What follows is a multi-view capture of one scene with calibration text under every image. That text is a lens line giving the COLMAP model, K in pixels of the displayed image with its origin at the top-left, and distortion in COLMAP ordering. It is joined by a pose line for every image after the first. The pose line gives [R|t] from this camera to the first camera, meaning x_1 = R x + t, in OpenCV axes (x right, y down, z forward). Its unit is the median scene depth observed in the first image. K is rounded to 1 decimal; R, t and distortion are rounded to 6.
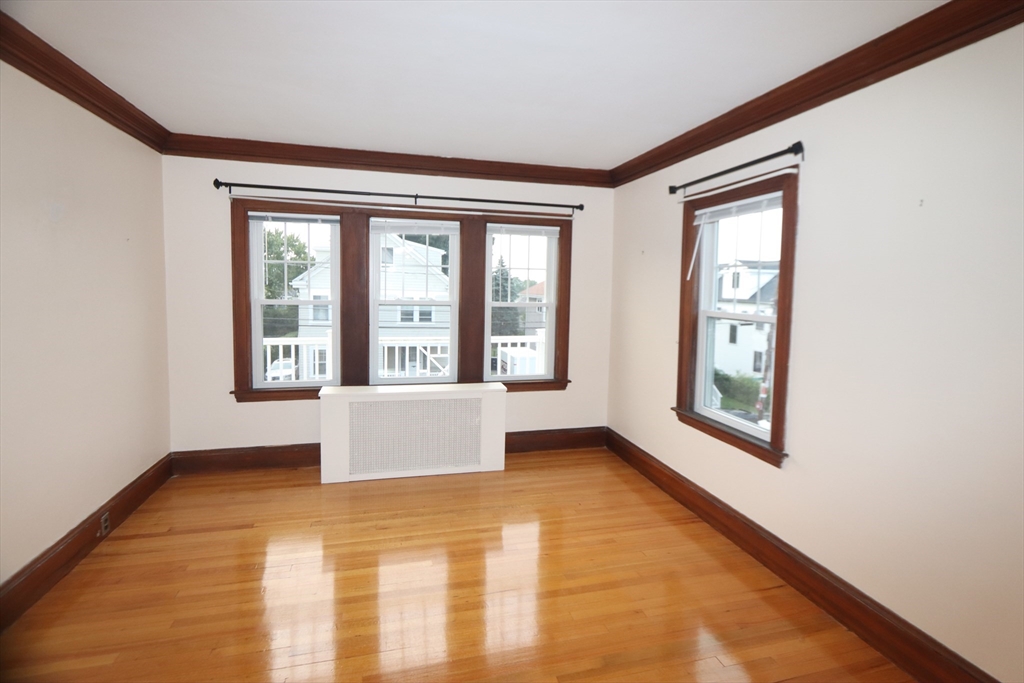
lens RADIAL K [[487.0, 0, 510.6], [0, 487.0, 319.8], [0, 0, 1]] dist [-0.001012, 0.000886]
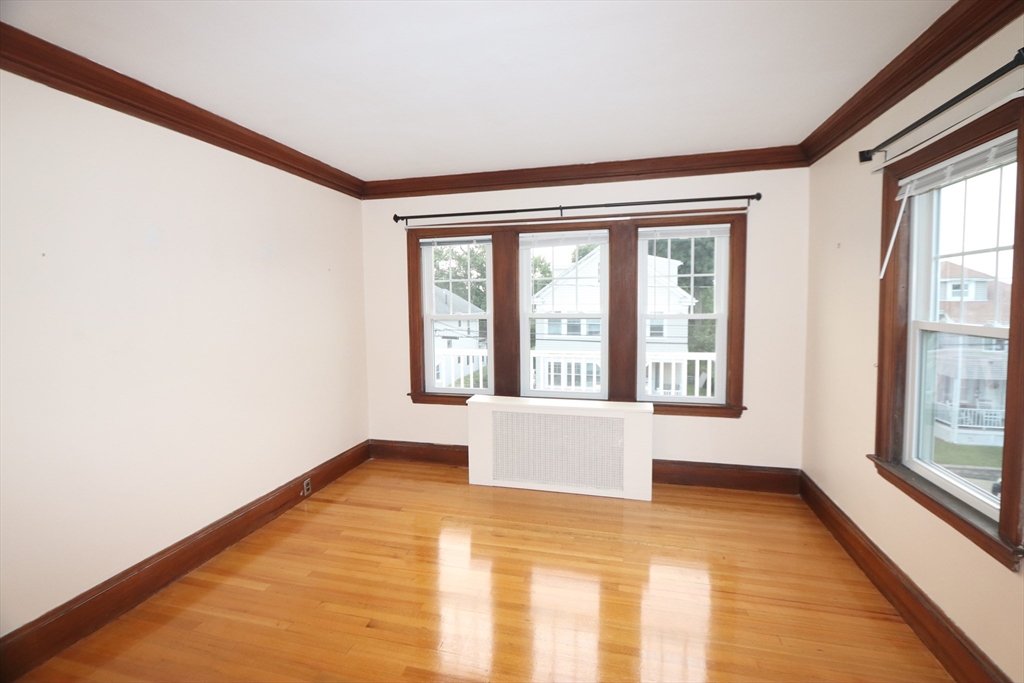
lens RADIAL K [[486.9, 0, 499.7], [0, 486.9, 332.7], [0, 0, 1]] dist [-0.004097, 0.000629]
pose [[0.867032, 0.003997, -0.498236, 0.200793], [-0.006020, 0.999979, -0.002453, 0.002359], [0.498216, 0.005126, 0.867038, 0.088101]]
